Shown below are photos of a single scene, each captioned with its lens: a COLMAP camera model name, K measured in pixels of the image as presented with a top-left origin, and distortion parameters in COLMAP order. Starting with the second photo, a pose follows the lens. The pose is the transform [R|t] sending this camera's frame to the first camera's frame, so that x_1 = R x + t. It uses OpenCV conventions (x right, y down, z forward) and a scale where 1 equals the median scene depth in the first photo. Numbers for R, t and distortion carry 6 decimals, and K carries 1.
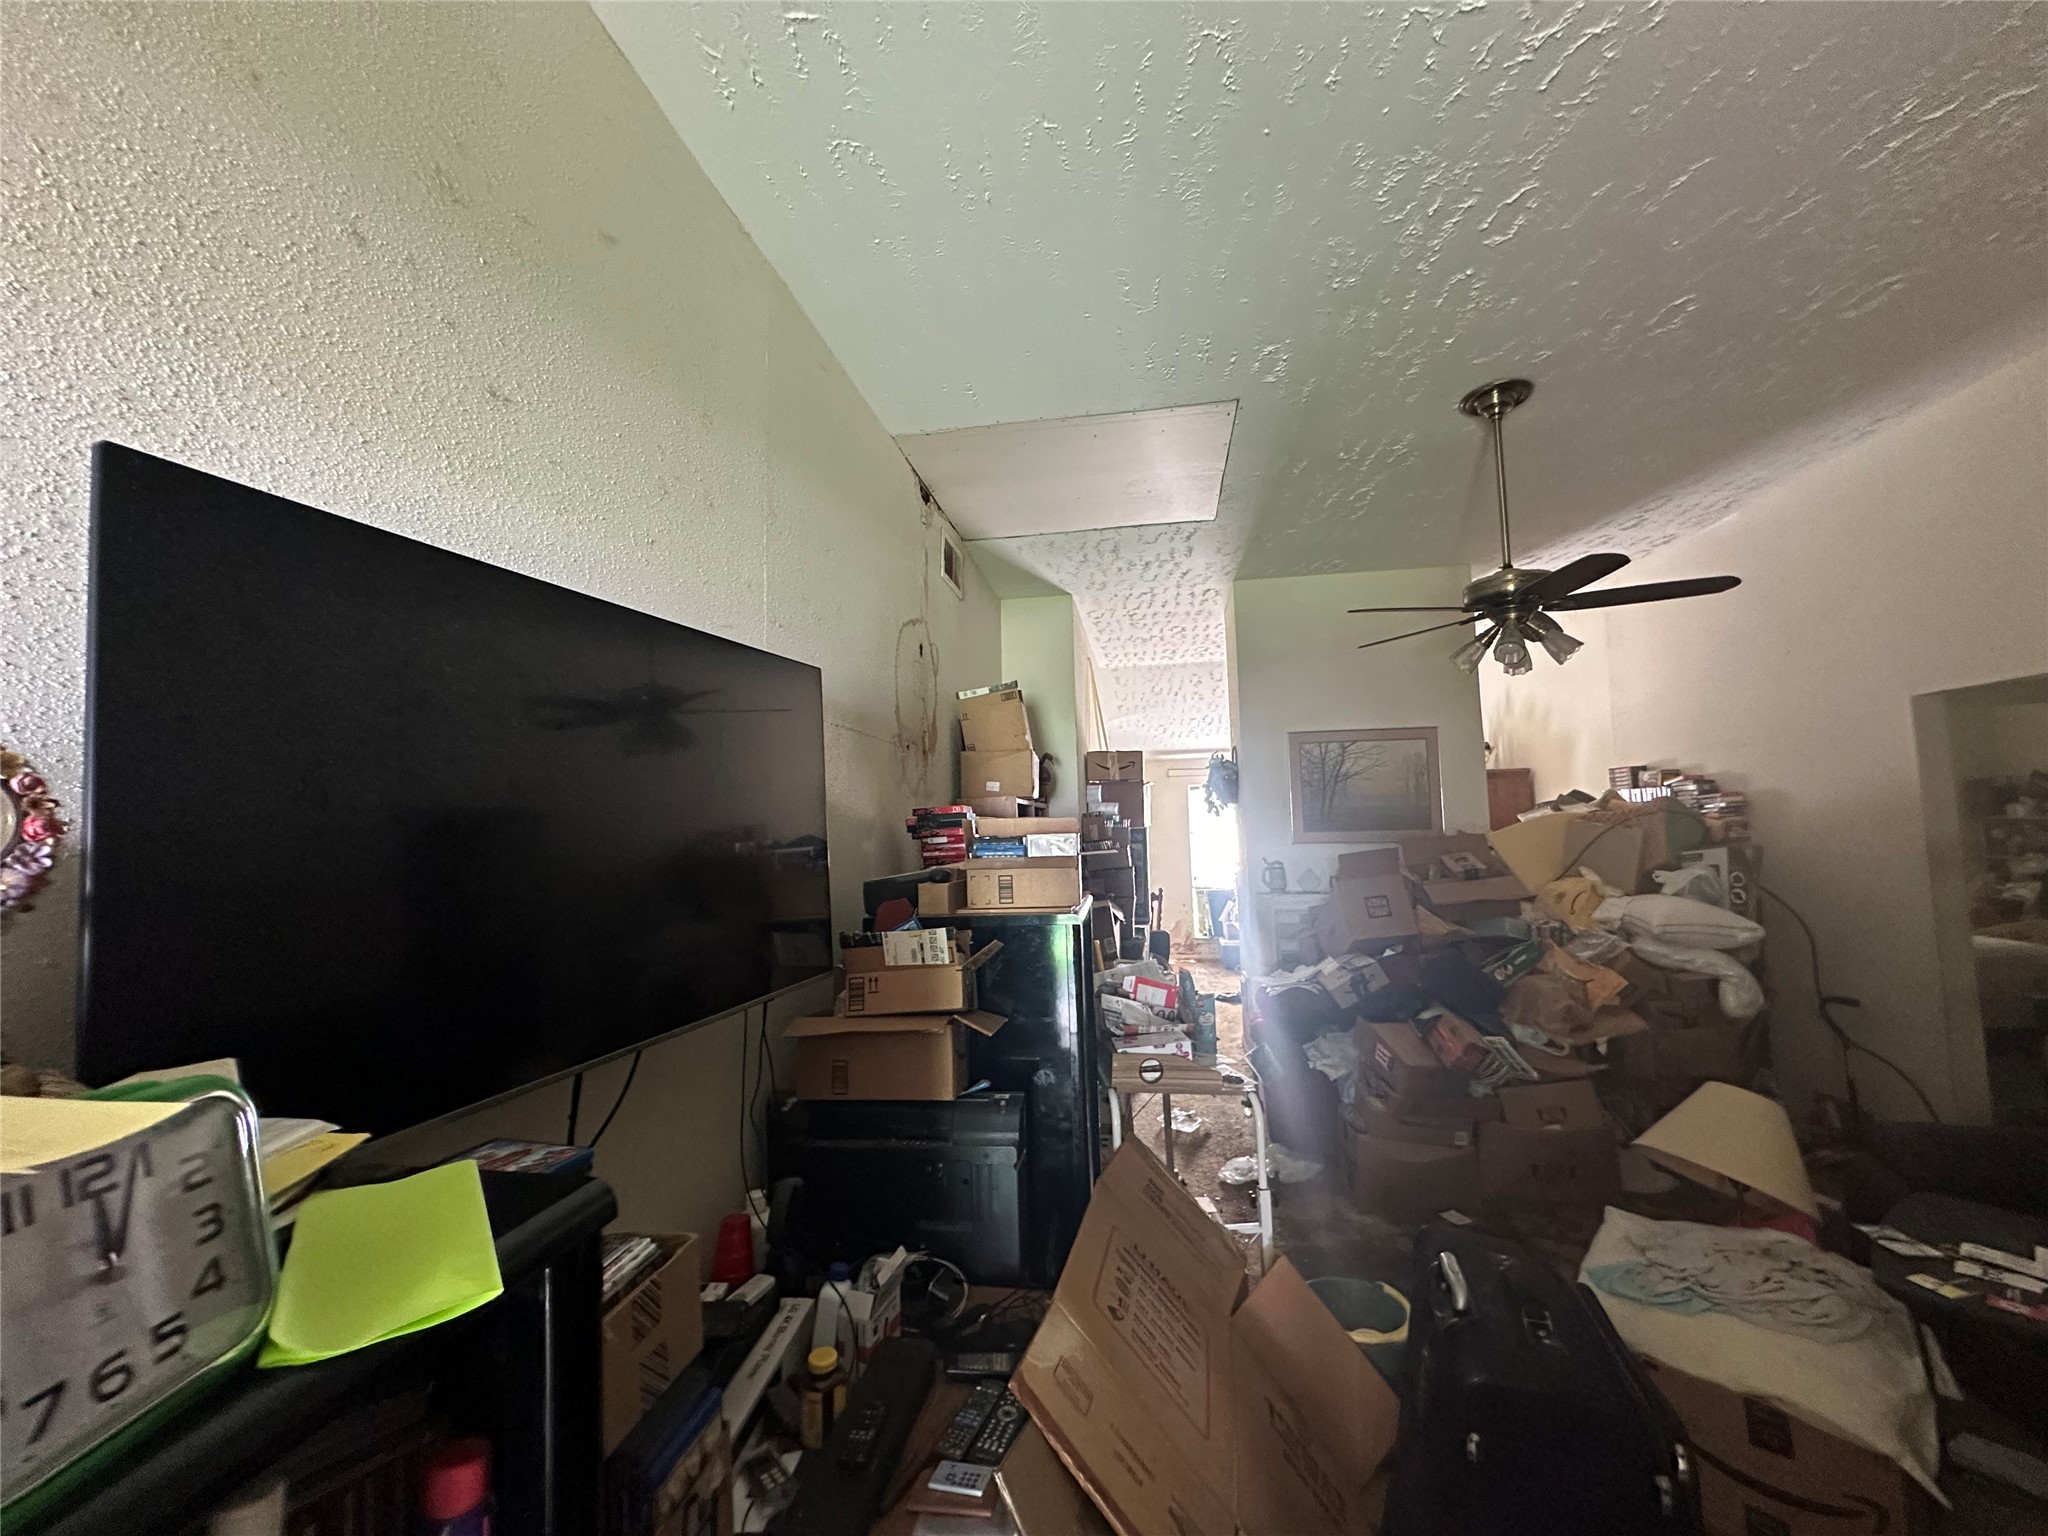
lens RADIAL K [[822.9, 0, 1033.8], [0, 822.9, 774.2], [0, 0, 1]] dist [-0.003894, 0.000338]
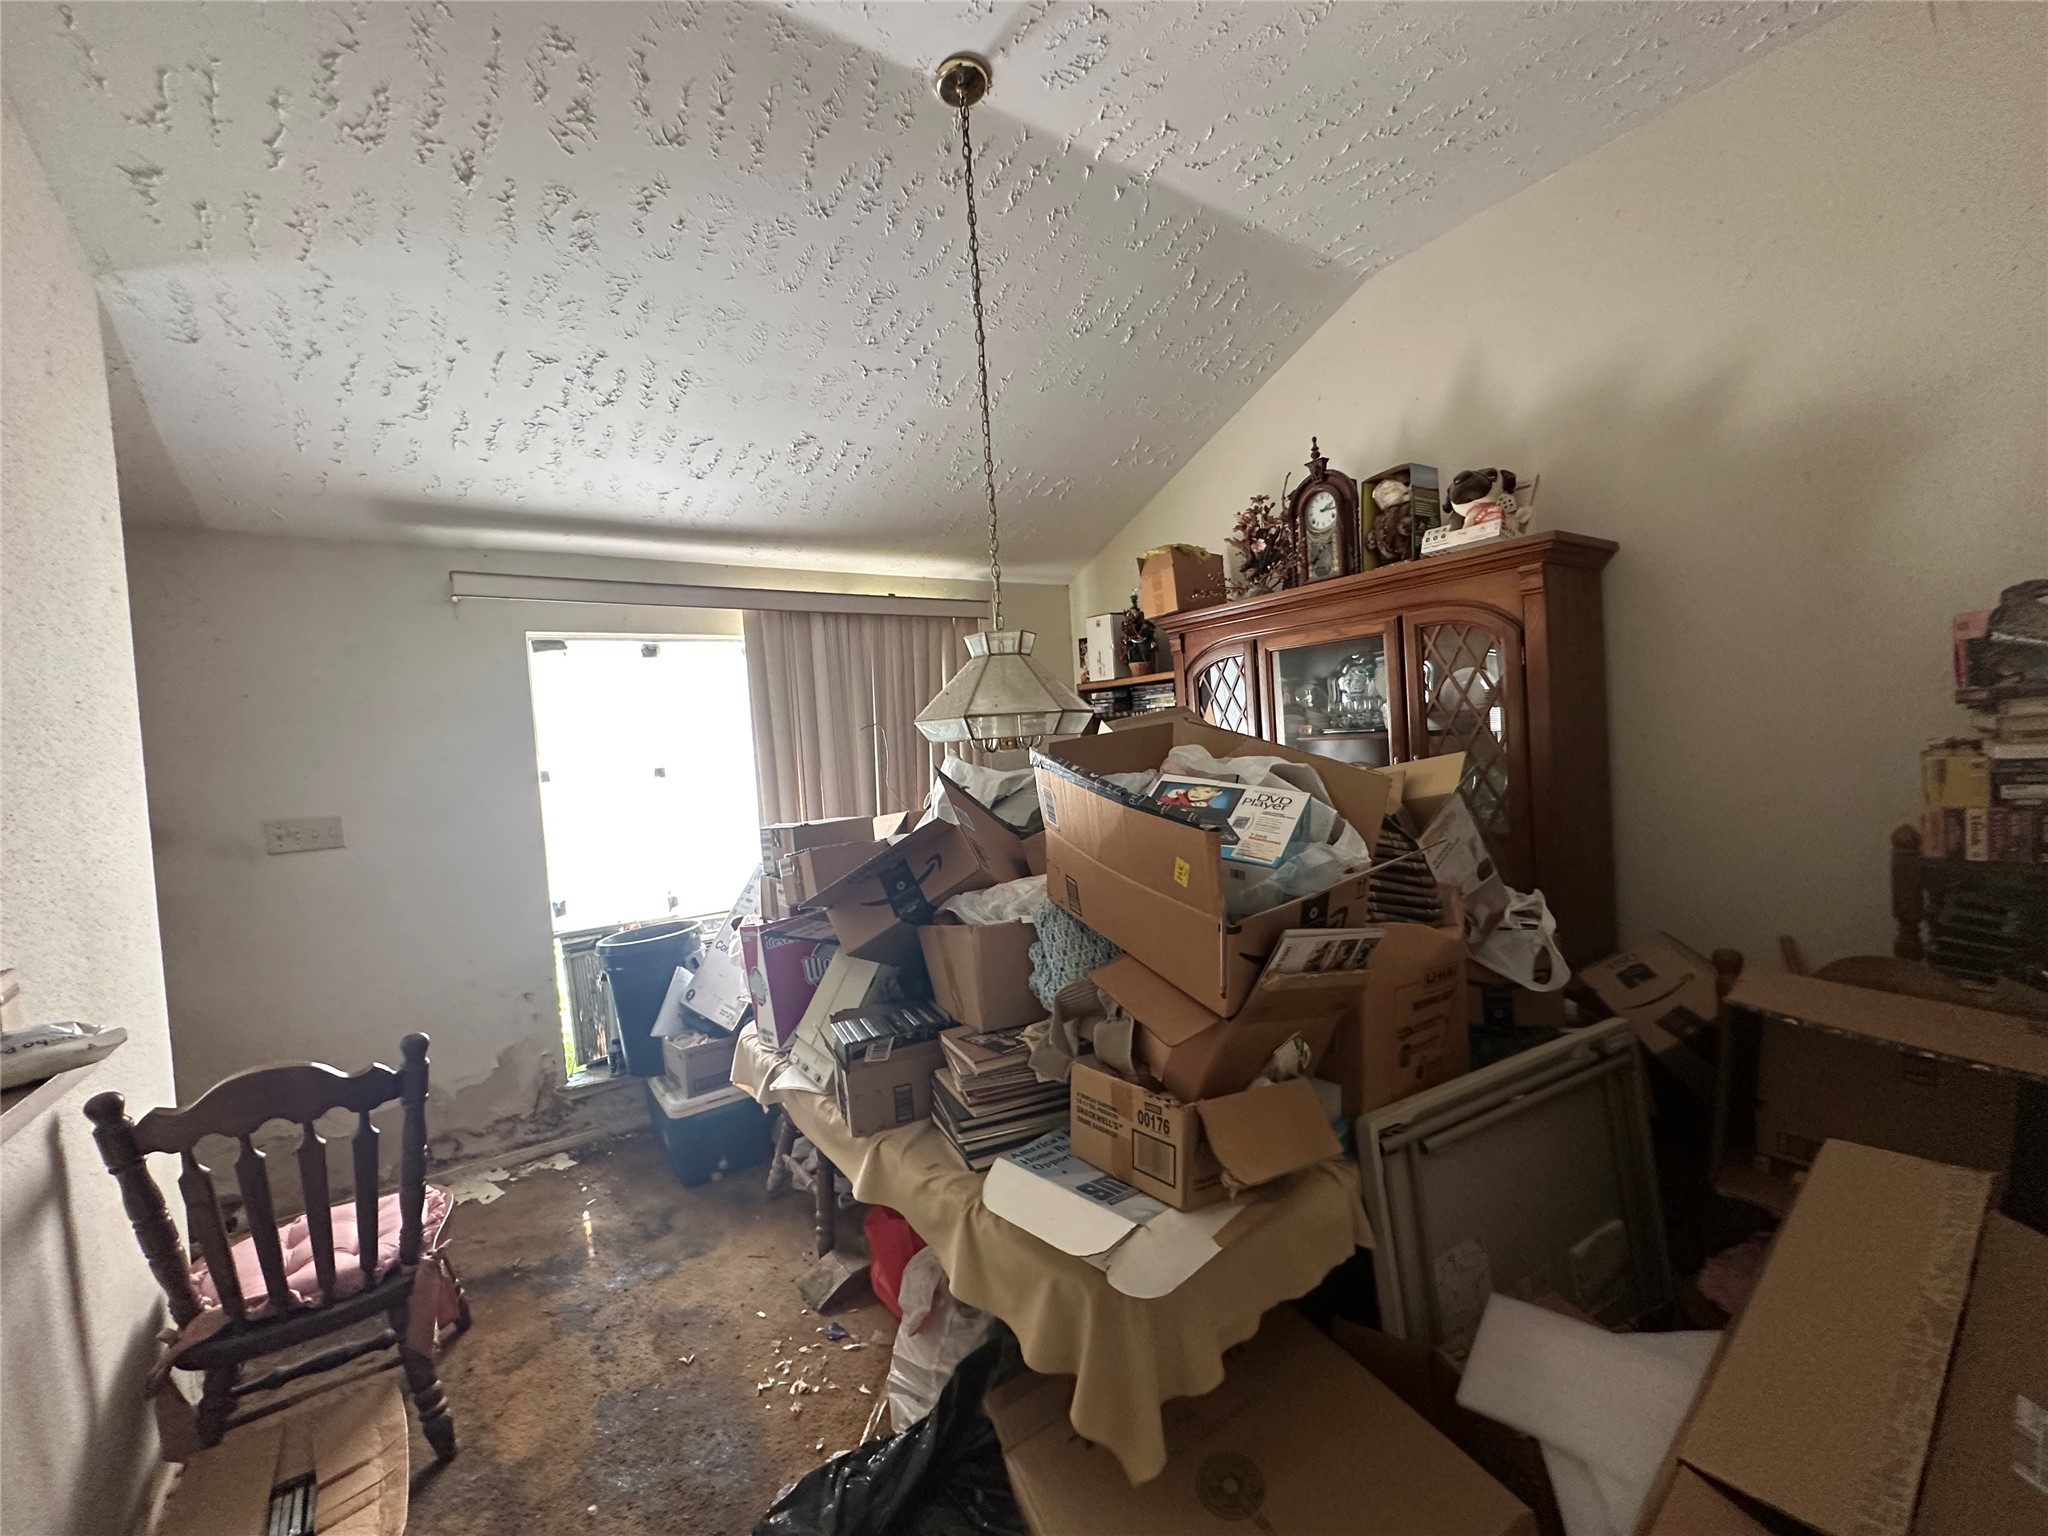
lens RADIAL K [[822.9, 0, 1020.6], [0, 822.9, 769.3], [0, 0, 1]] dist [-0.003894, 0.000338]
pose [[0.713481, -0.042399, 0.699391, 0.103256], [-0.000757, 0.998120, 0.061281, 0.052935], [-0.700674, -0.044253, 0.712107, 0.655671]]
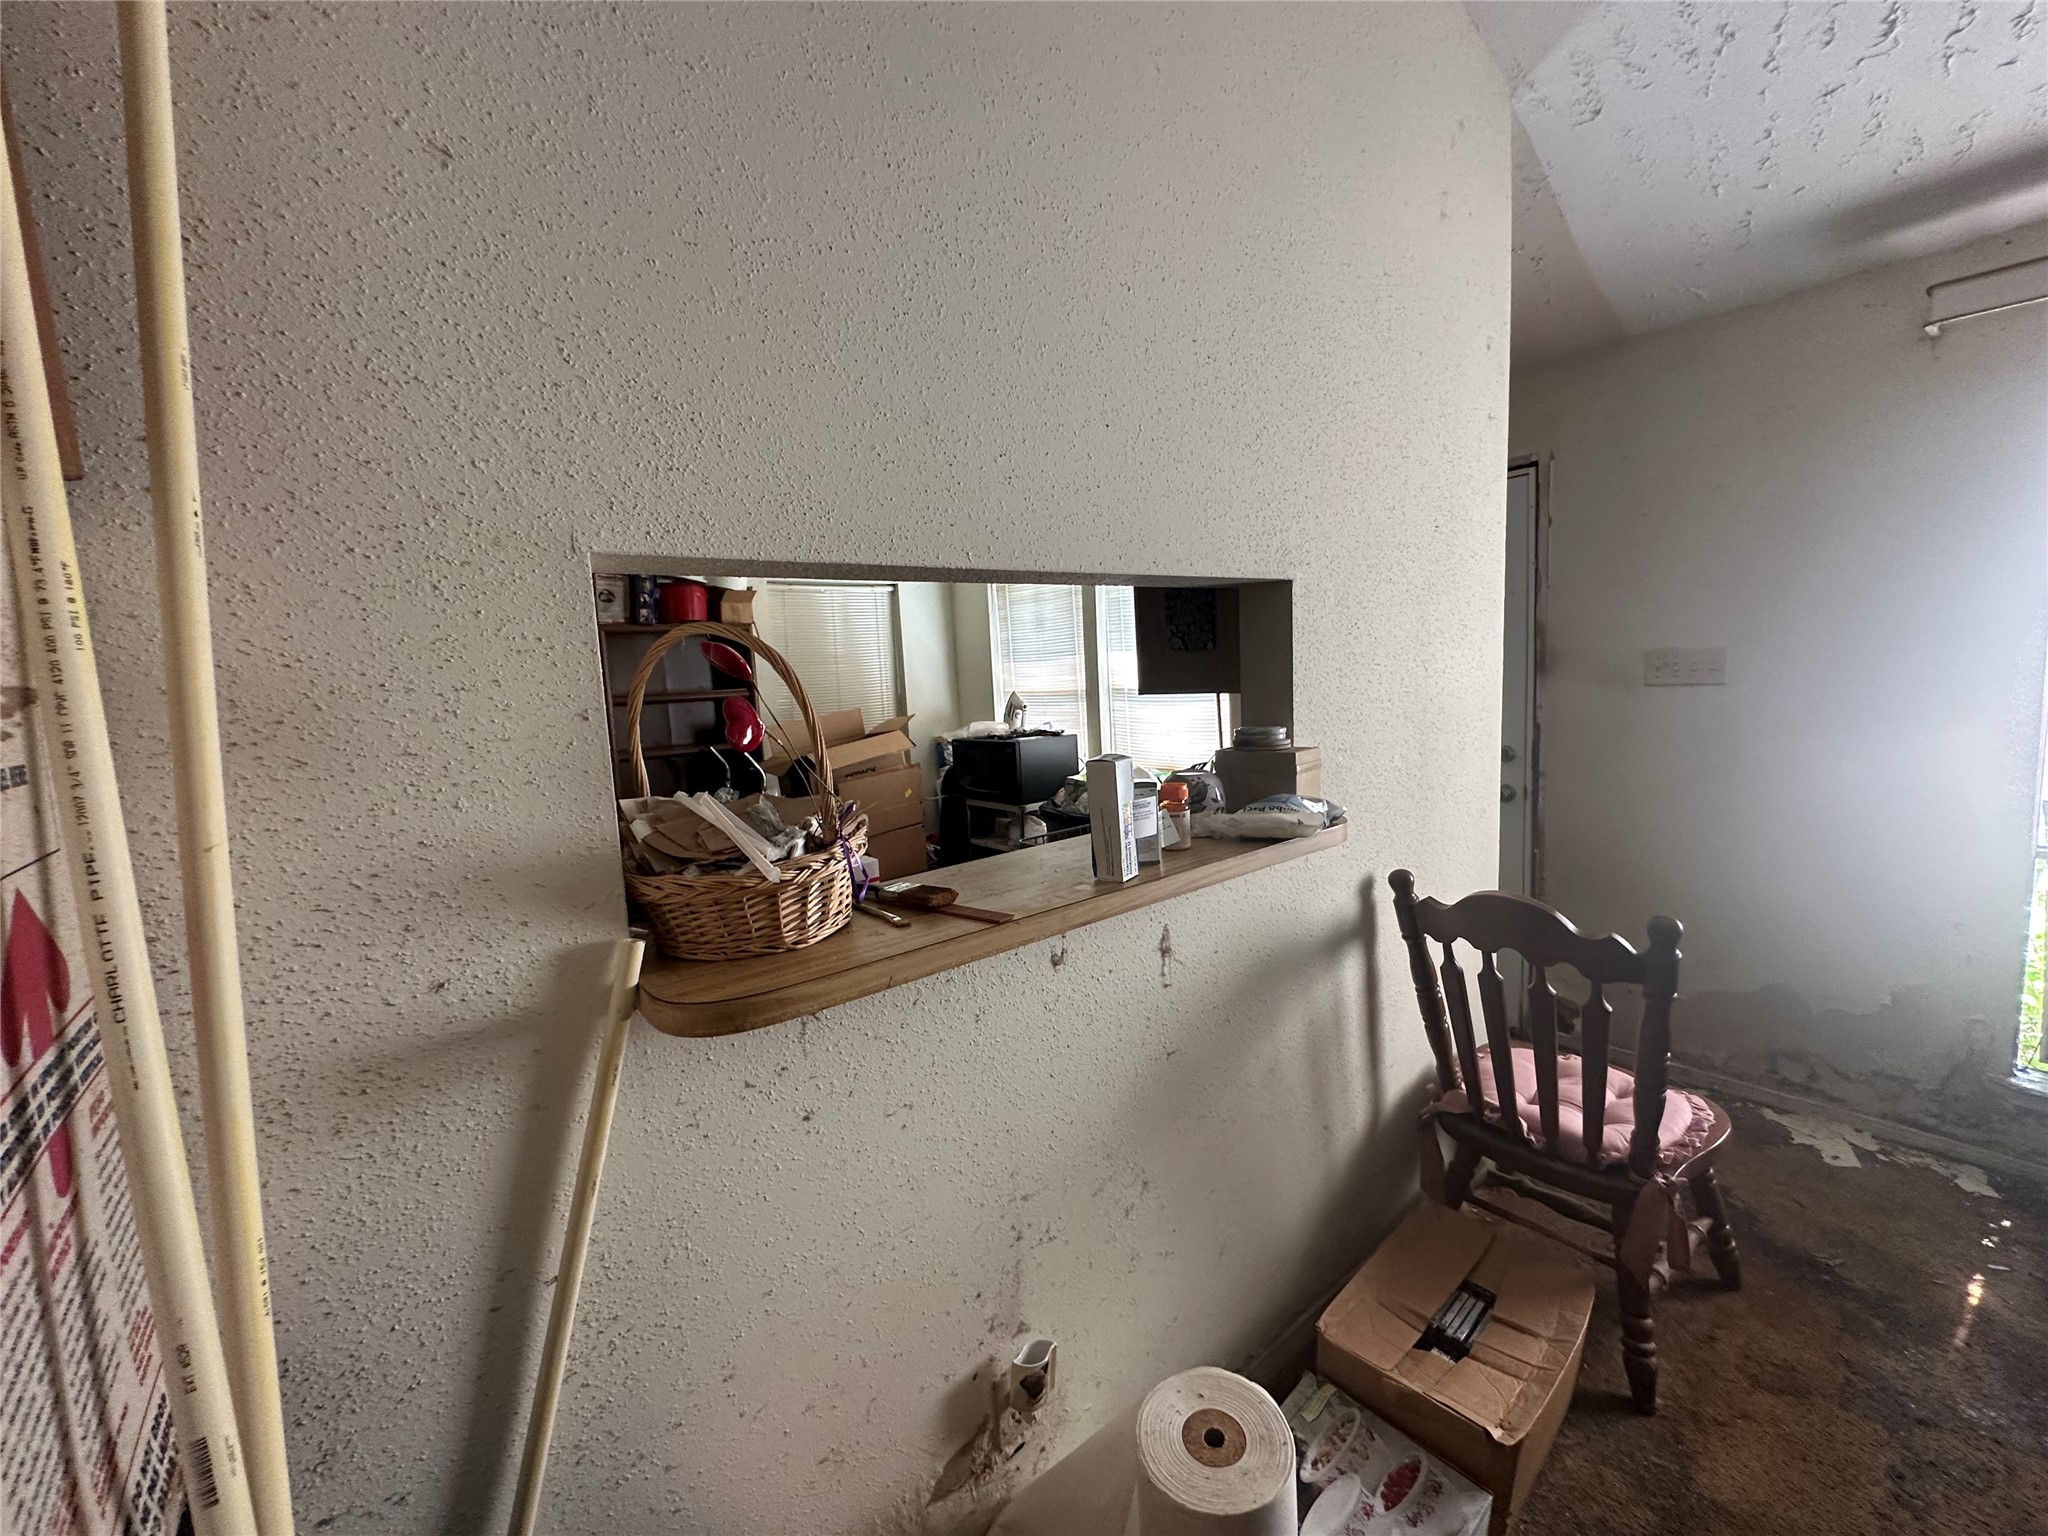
lens RADIAL K [[822.9, 0, 1019.5], [0, 822.9, 764.4], [0, 0, 1]] dist [-0.003894, 0.000338]
pose [[0.751042, 0.068406, -0.656701, 0.142194], [0.068958, 0.981052, 0.181057, 0.063284], [0.656643, -0.181266, 0.732094, 0.705147]]
